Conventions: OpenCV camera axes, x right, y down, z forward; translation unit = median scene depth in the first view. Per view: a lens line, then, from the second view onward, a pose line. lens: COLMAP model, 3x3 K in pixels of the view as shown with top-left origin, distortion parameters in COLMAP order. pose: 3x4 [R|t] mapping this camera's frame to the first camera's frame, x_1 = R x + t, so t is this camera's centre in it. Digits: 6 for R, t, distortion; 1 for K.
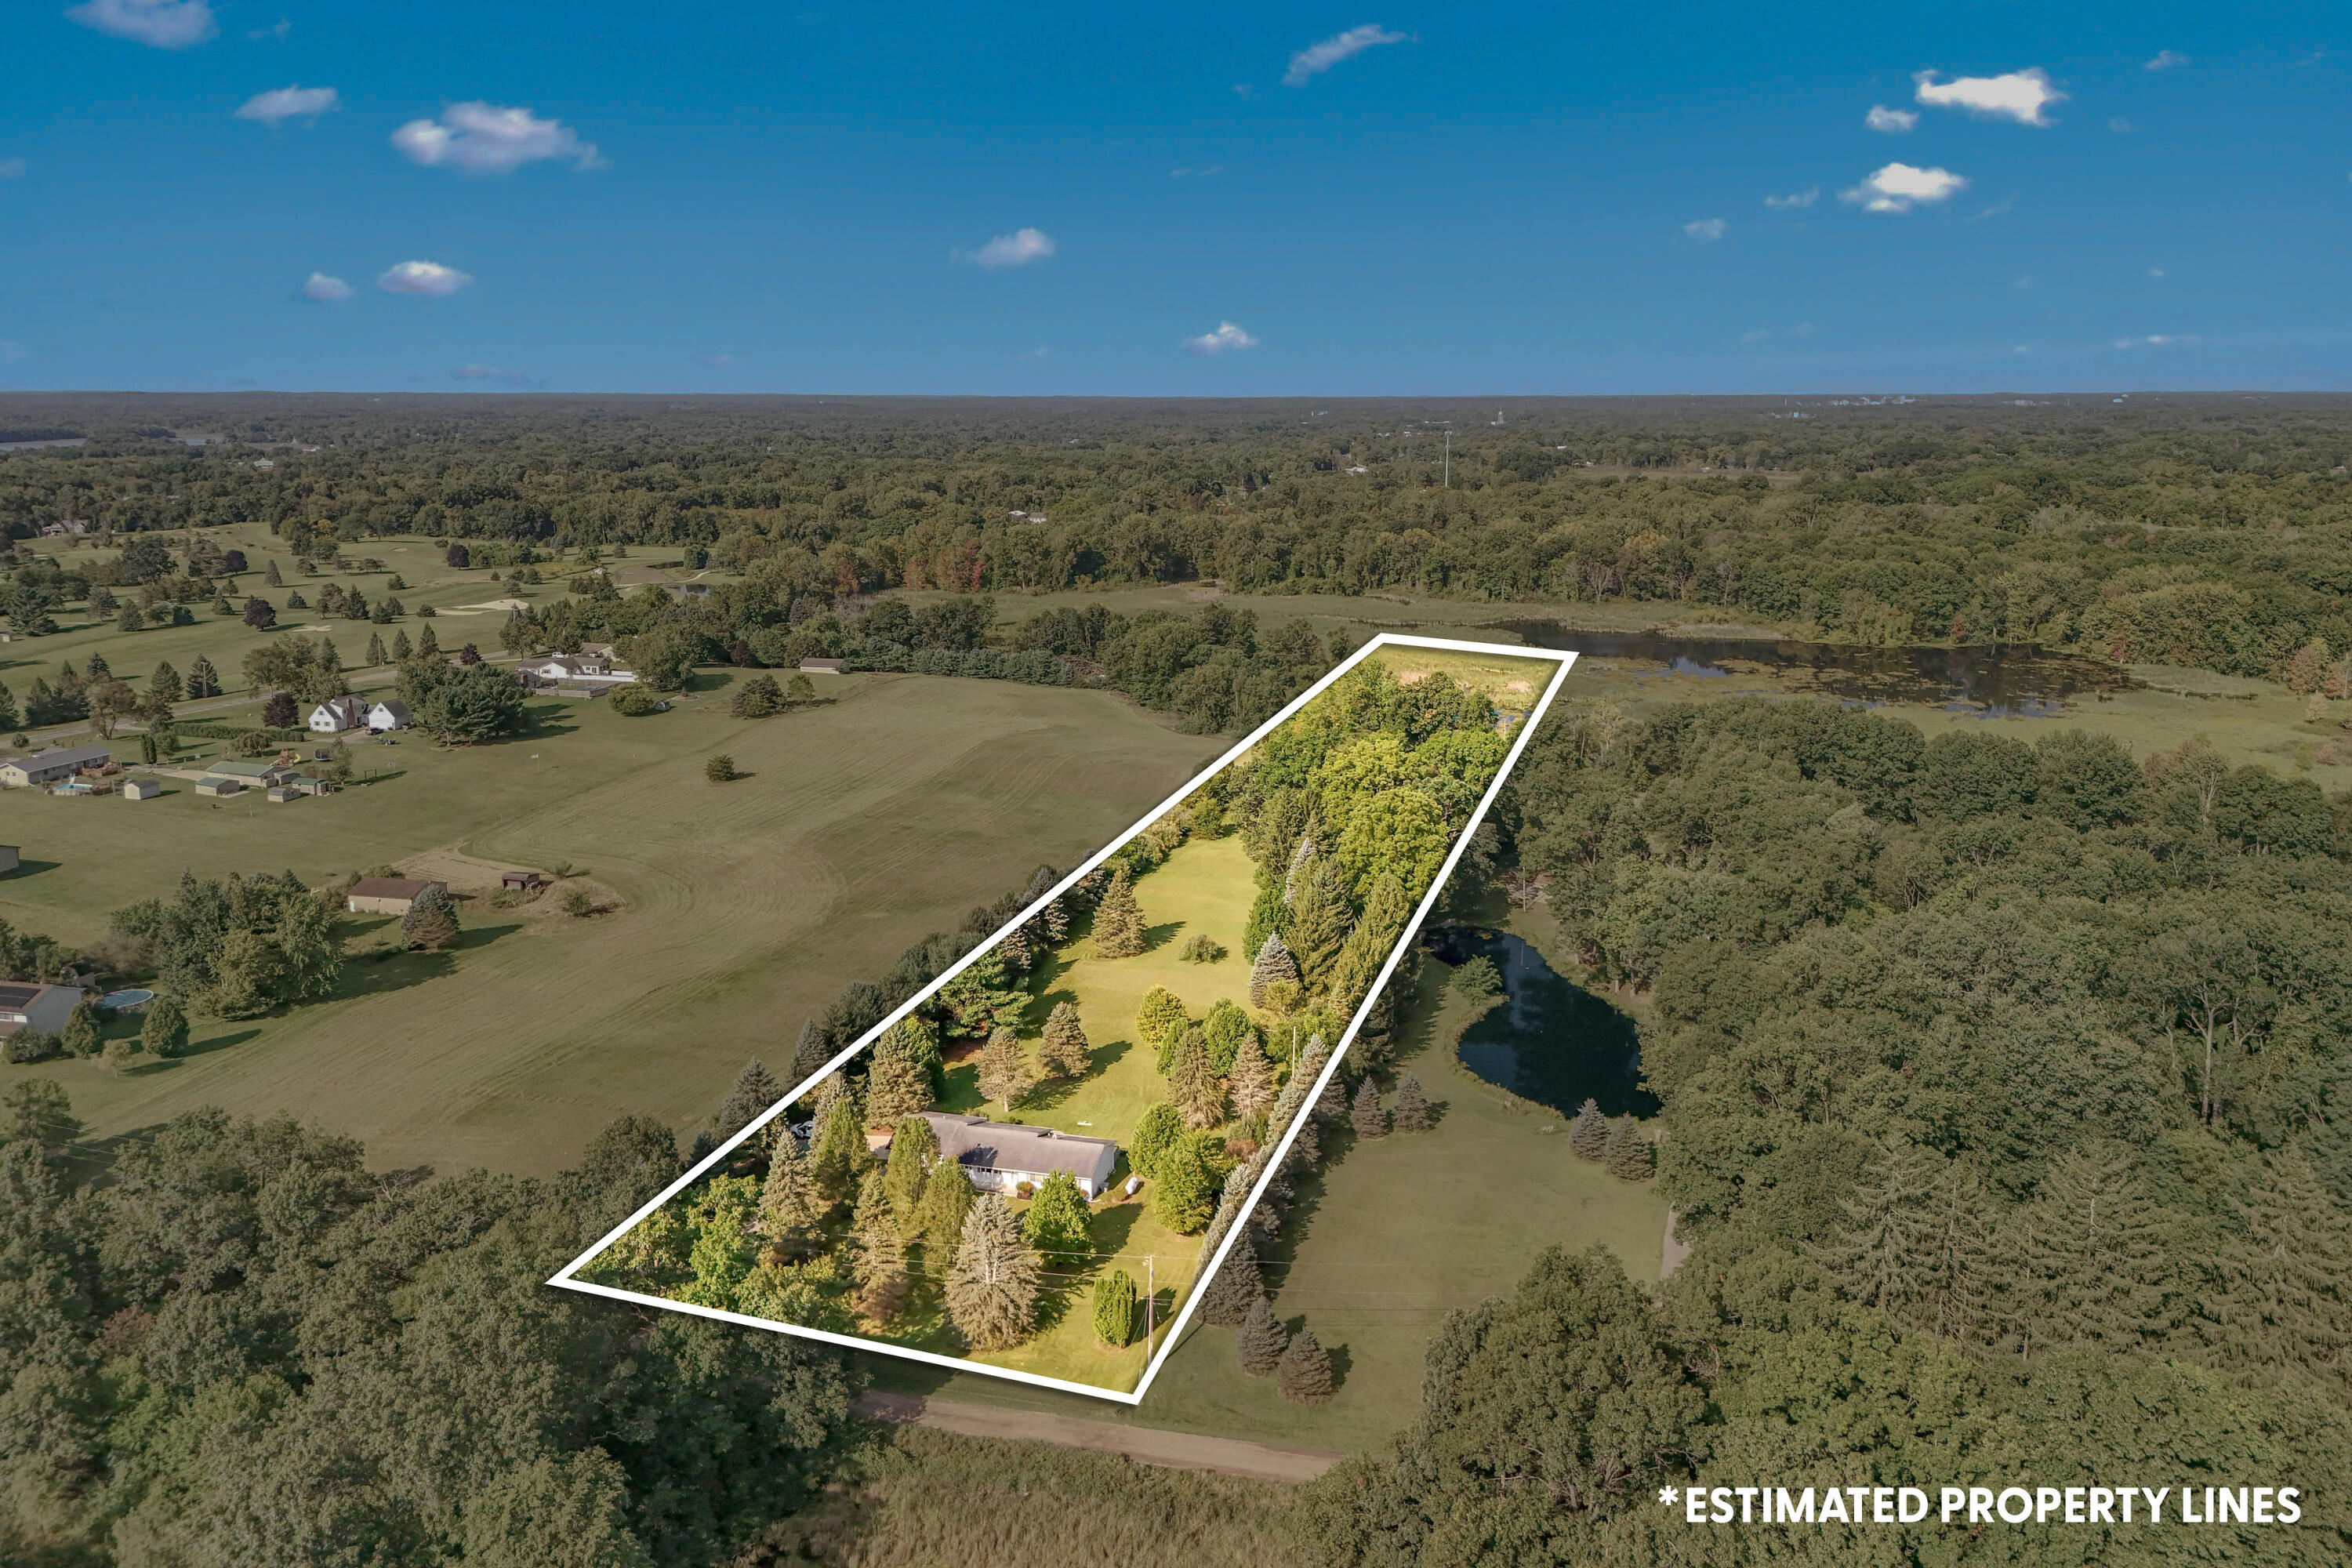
lens RADIAL K [[1725.3, 0, 1176.7], [0, 1725.3, 708.2], [0, 0, 1]] dist [0.094672, -0.102940]
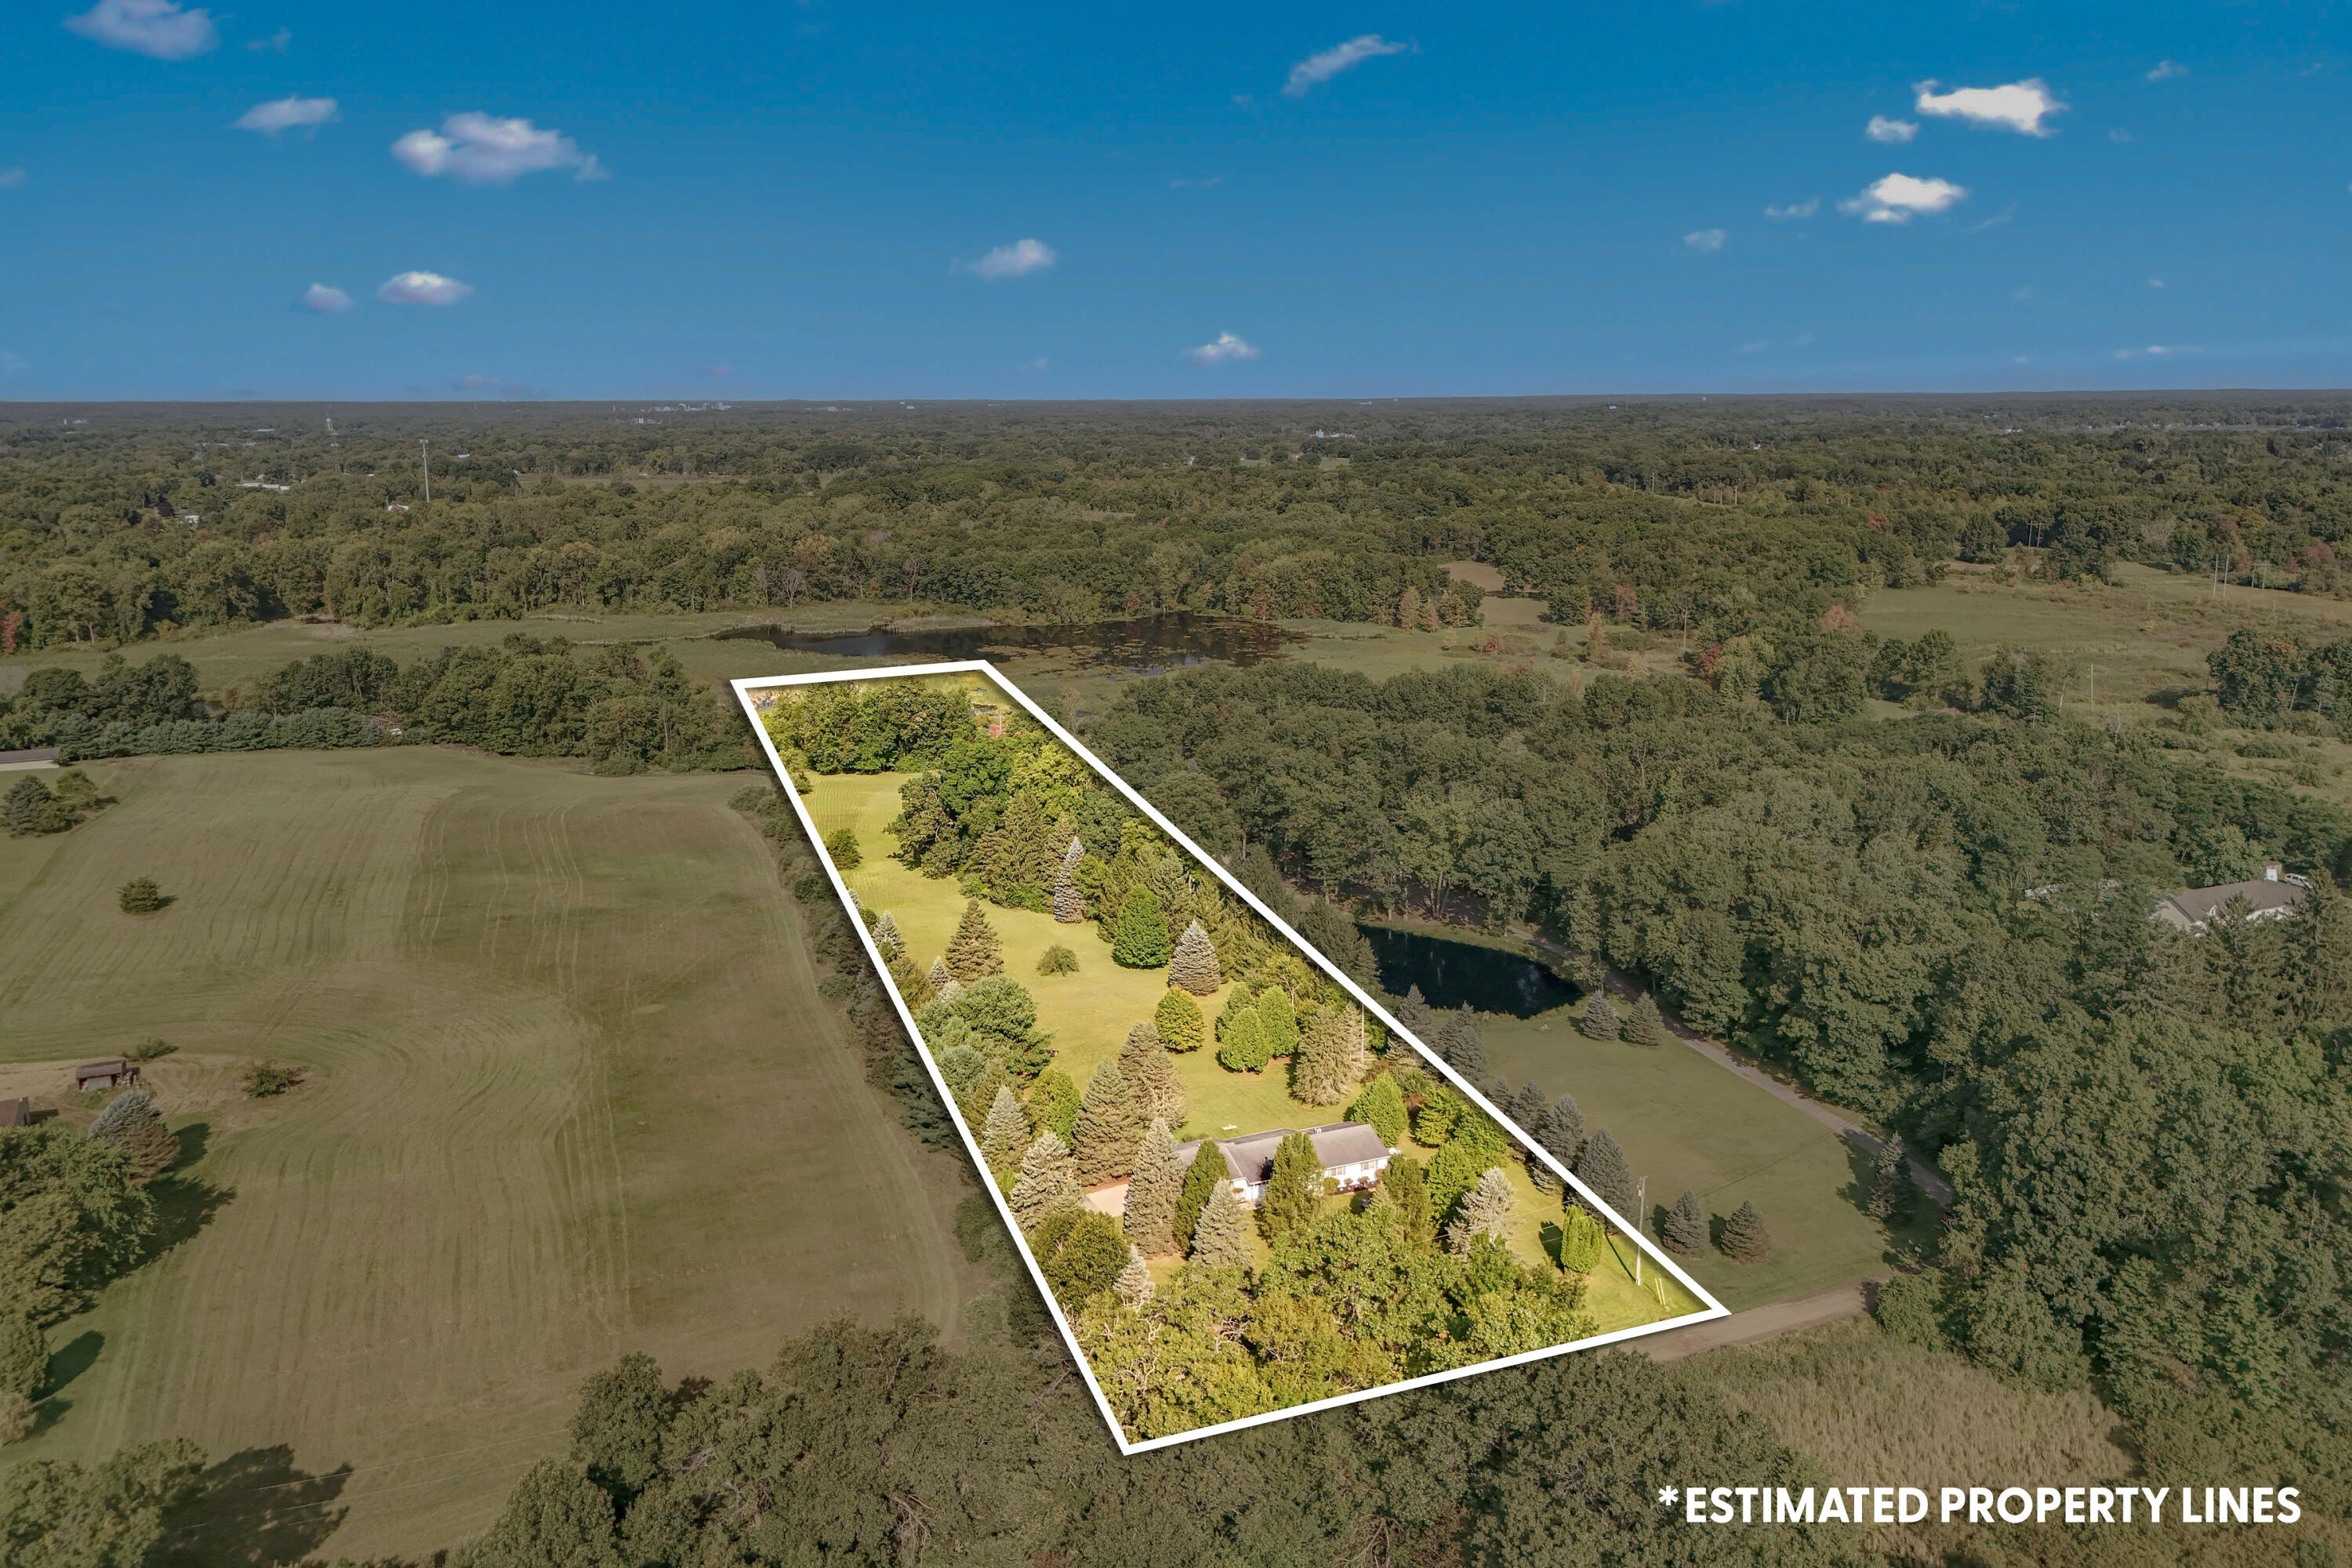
lens RADIAL K [[1725.3, 0, 1179.1], [0, 1725.3, 708.4], [0, 0, 1]] dist [0.094672, -0.102940]
pose [[0.792155, -0.113950, 0.599588, -0.213145], [0.116014, 0.992618, 0.035372, -0.012675], [-0.599192, 0.041541, 0.799527, 0.069283]]
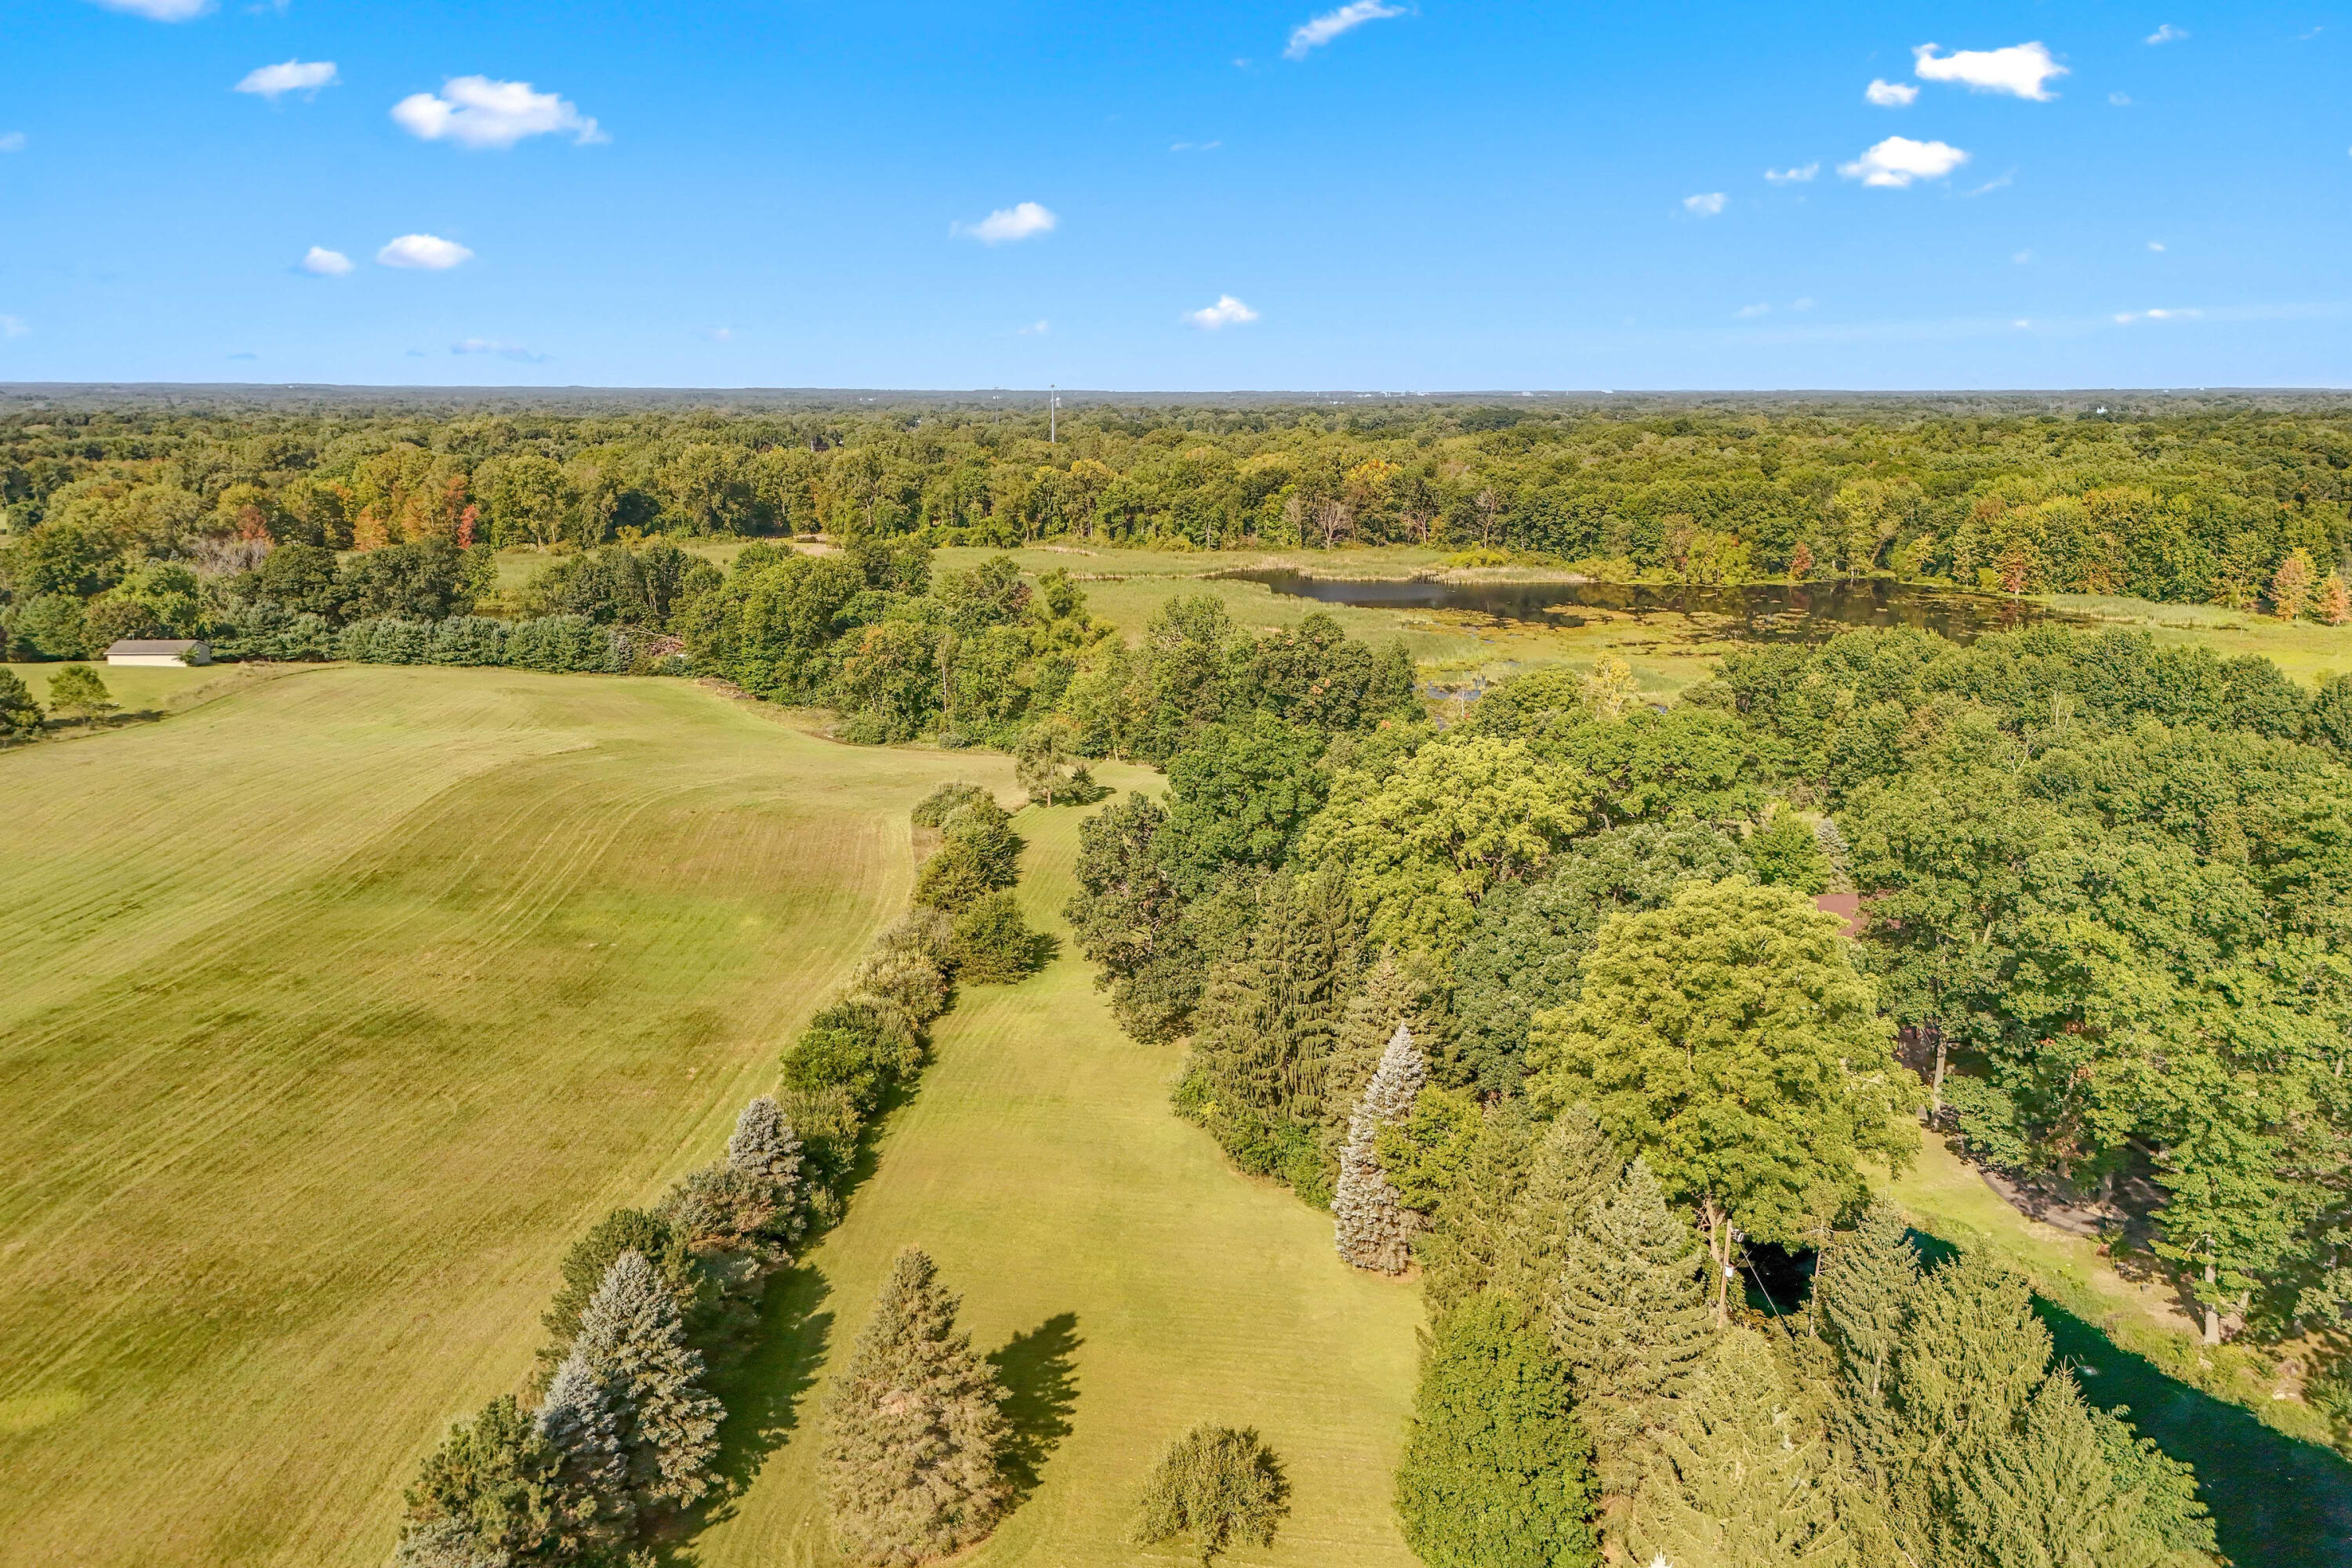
lens RADIAL K [[1725.3, 0, 1175.9], [0, 1725.3, 693.7], [0, 0, 1]] dist [0.094672, -0.102940]
pose [[0.966596, -0.042065, 0.252829, -0.025275], [0.043699, 0.999044, -0.000849, 0.002544], [-0.252551, 0.011869, 0.967511, 0.300745]]
